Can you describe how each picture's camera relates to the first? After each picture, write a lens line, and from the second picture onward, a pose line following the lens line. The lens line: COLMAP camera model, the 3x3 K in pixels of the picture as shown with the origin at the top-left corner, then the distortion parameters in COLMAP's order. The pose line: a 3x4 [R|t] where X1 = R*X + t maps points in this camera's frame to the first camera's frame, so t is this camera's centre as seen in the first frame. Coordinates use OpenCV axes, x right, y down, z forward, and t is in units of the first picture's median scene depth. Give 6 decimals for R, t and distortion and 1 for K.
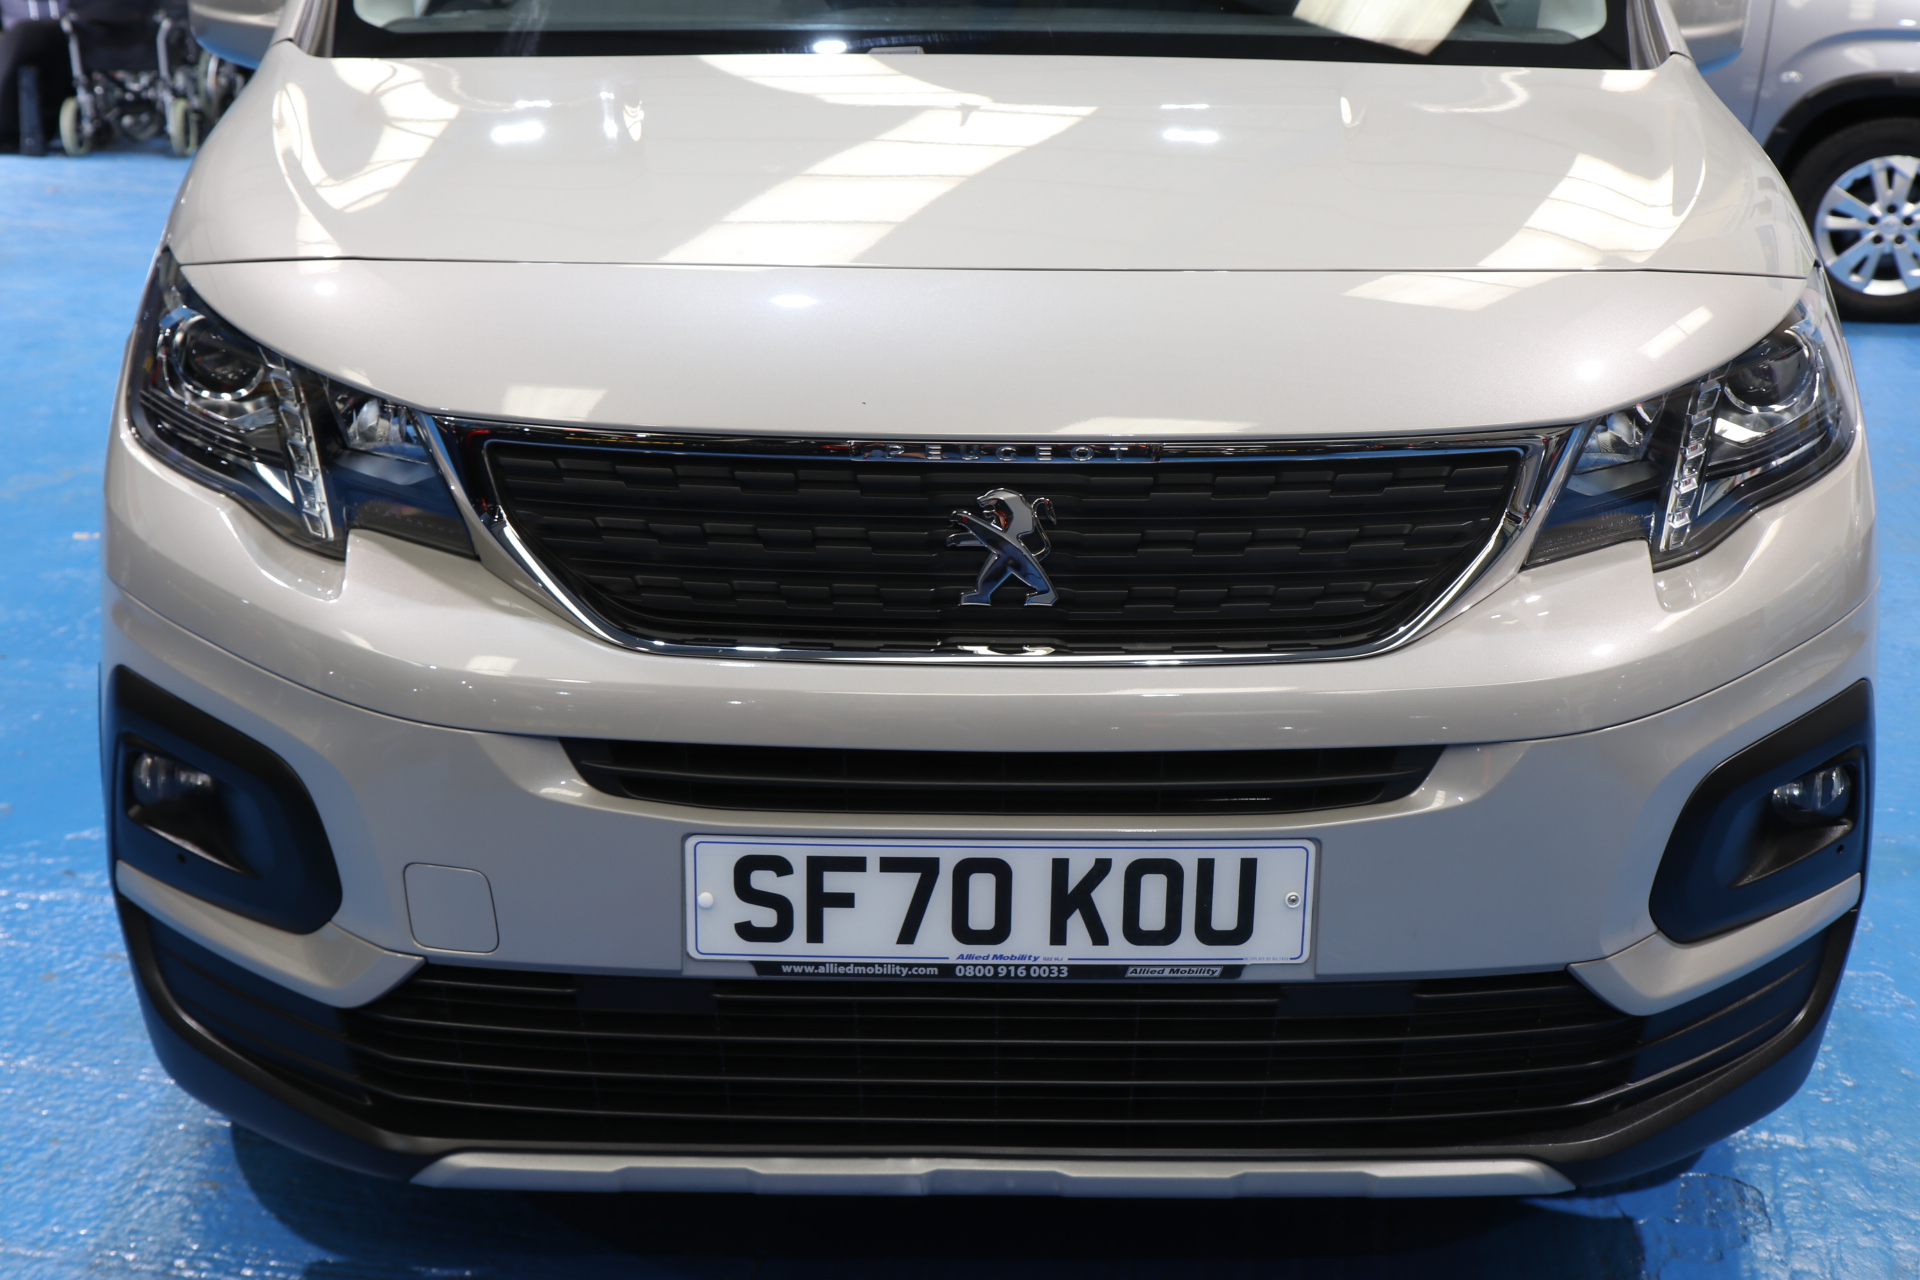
lens RADIAL K [[2318.1, 0, 960.0], [0, 2318.1, 640.0], [0, 0, 1]] dist [0.060952, 0.079871]
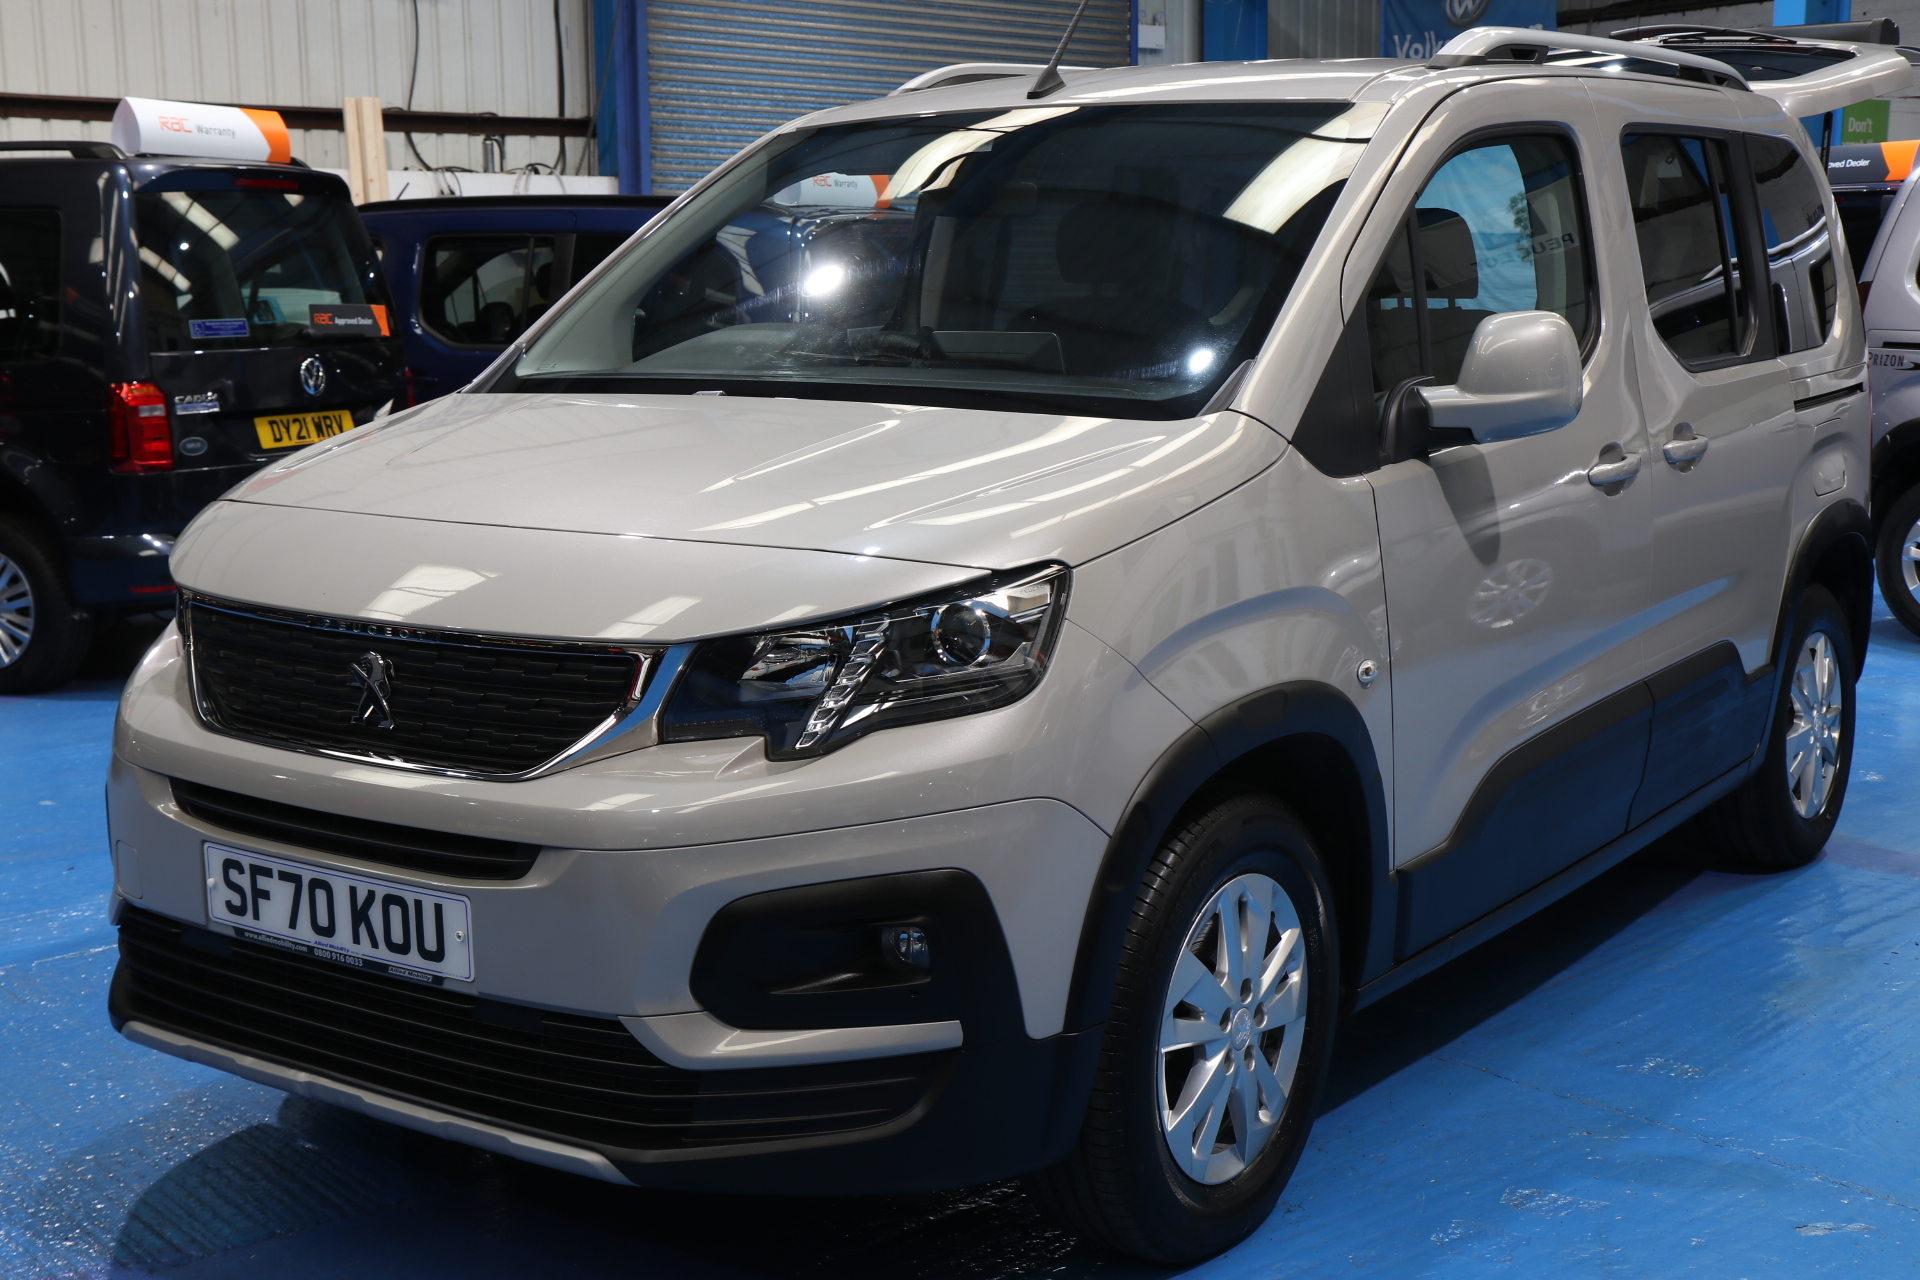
lens RADIAL K [[2318.1, 0, 960.0], [0, 2318.1, 640.0], [0, 0, 1]] dist [0.060952, 0.079871]
pose [[0.814887, 0.079801, -0.574100, 1.262787], [-0.145372, 0.986957, -0.069154, -0.021139], [0.561094, 0.139811, 0.815859, -0.081803]]
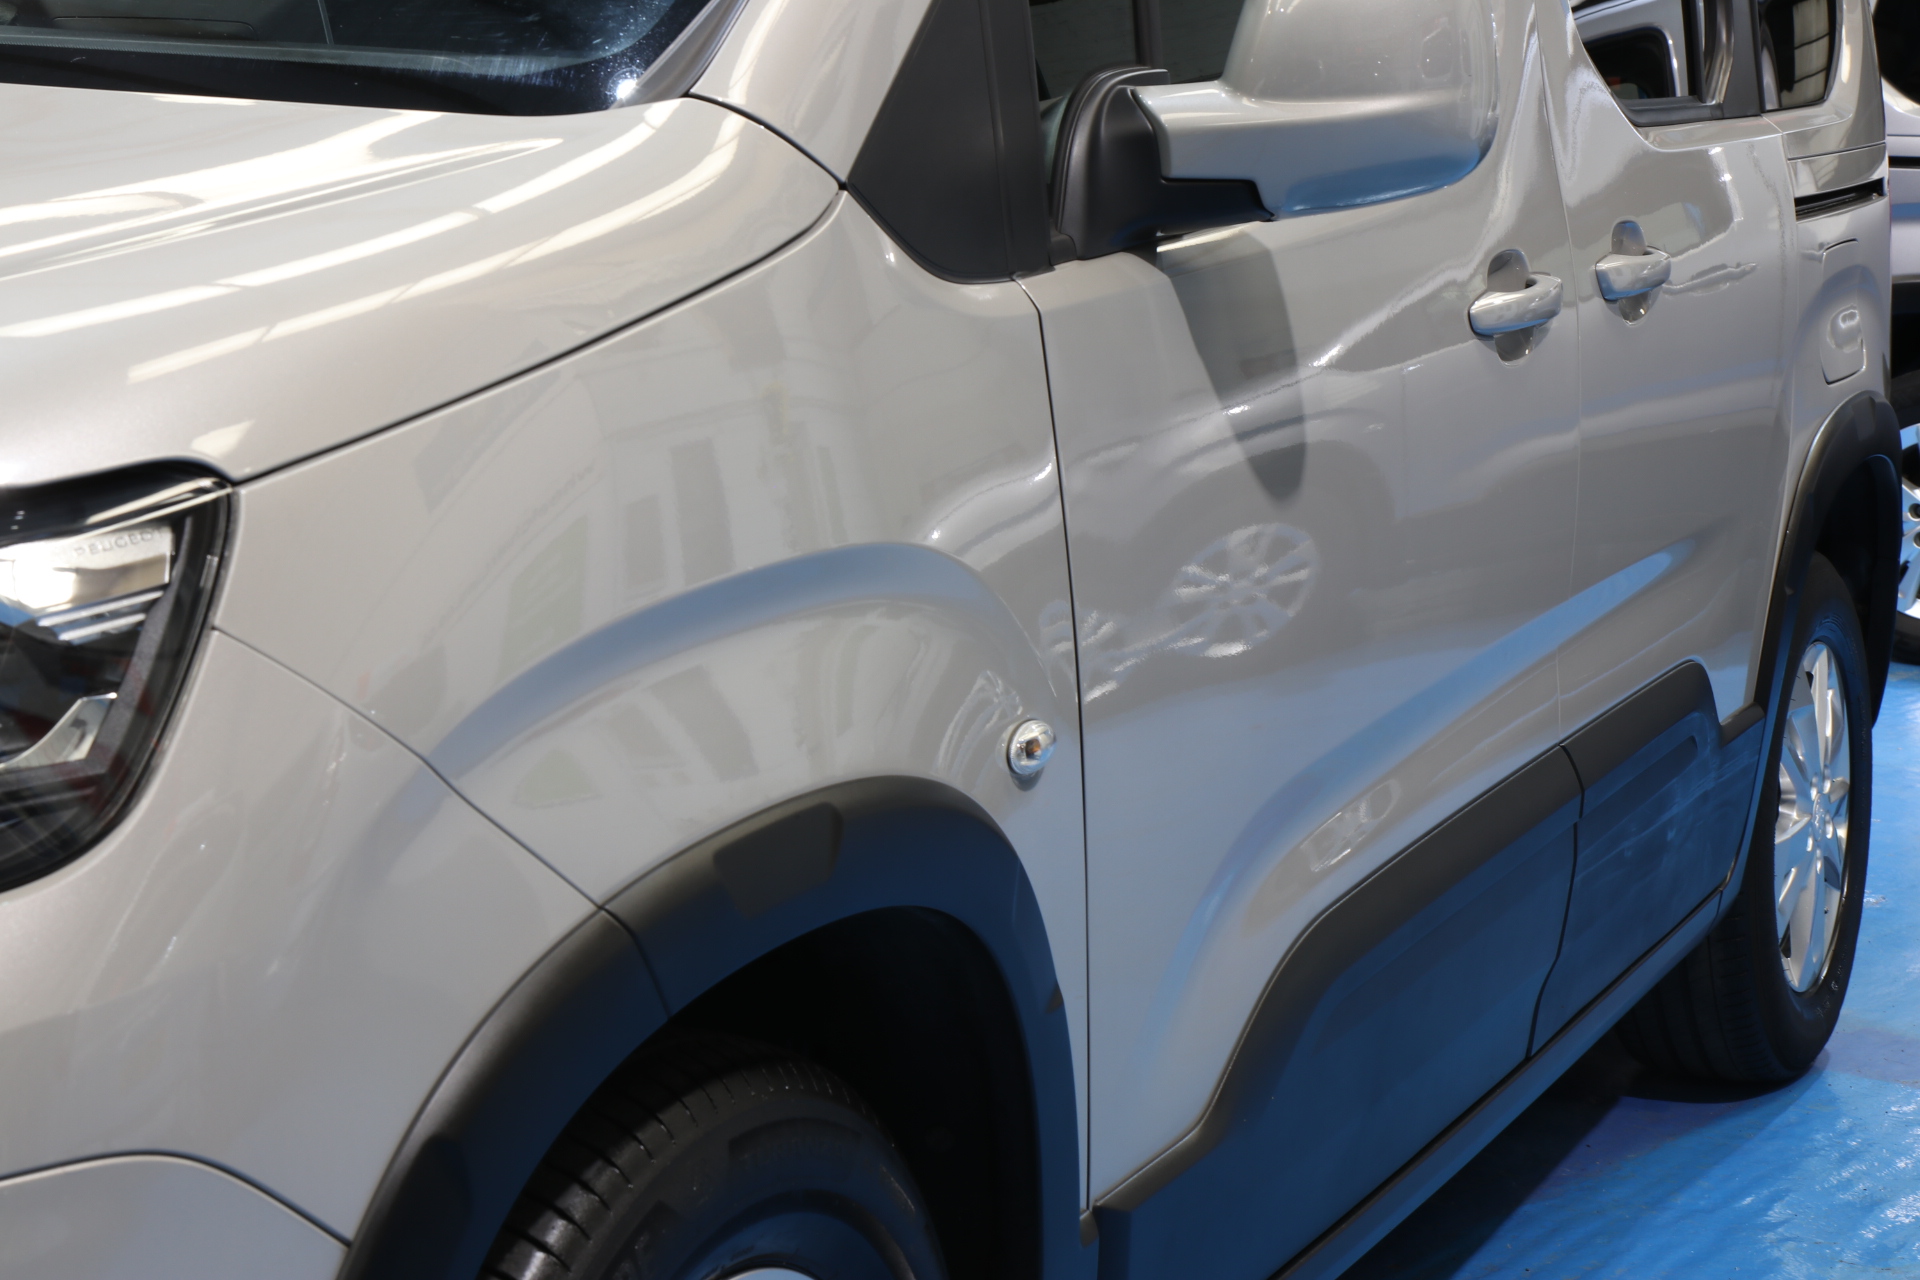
lens RADIAL K [[3491.2, 0, 960.0], [0, 3491.2, 640.0], [0, 0, 1]] dist [0.232636, -0.072993]
pose [[0.902905, 0.074412, -0.423350, 0.942551], [-0.126191, 0.987390, -0.095582, -0.091523], [0.410899, 0.139725, 0.900910, 0.537376]]
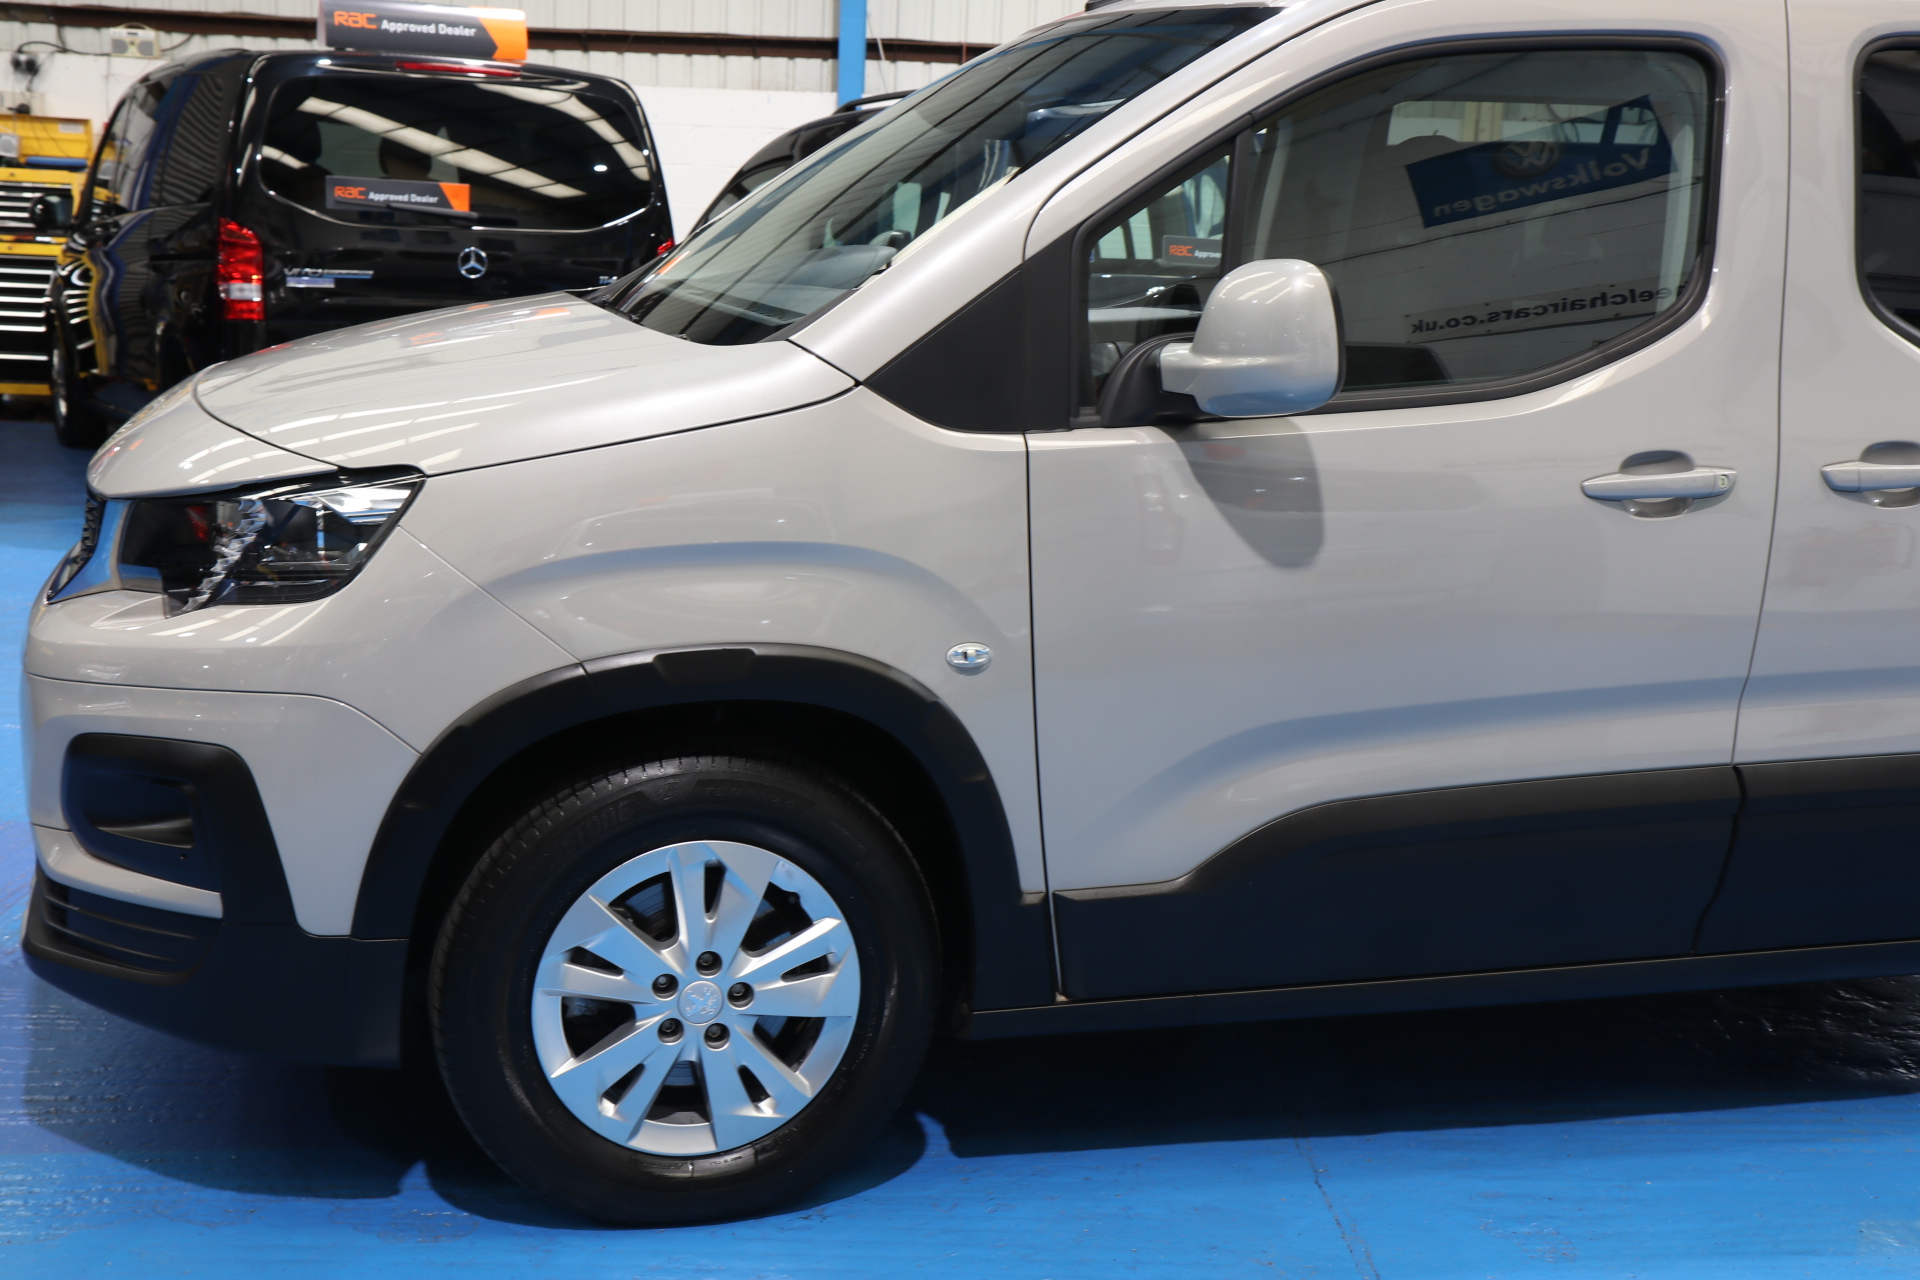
lens RADIAL K [[2150.9, 0, 960.0], [0, 2150.9, 640.0], [0, 0, 1]] dist [-0.000360, 0.215347]
pose [[0.285562, 0.197095, -0.937874, 1.862038], [-0.295969, 0.948923, 0.109300, -0.338138], [0.911513, 0.246370, 0.329311, 1.085766]]
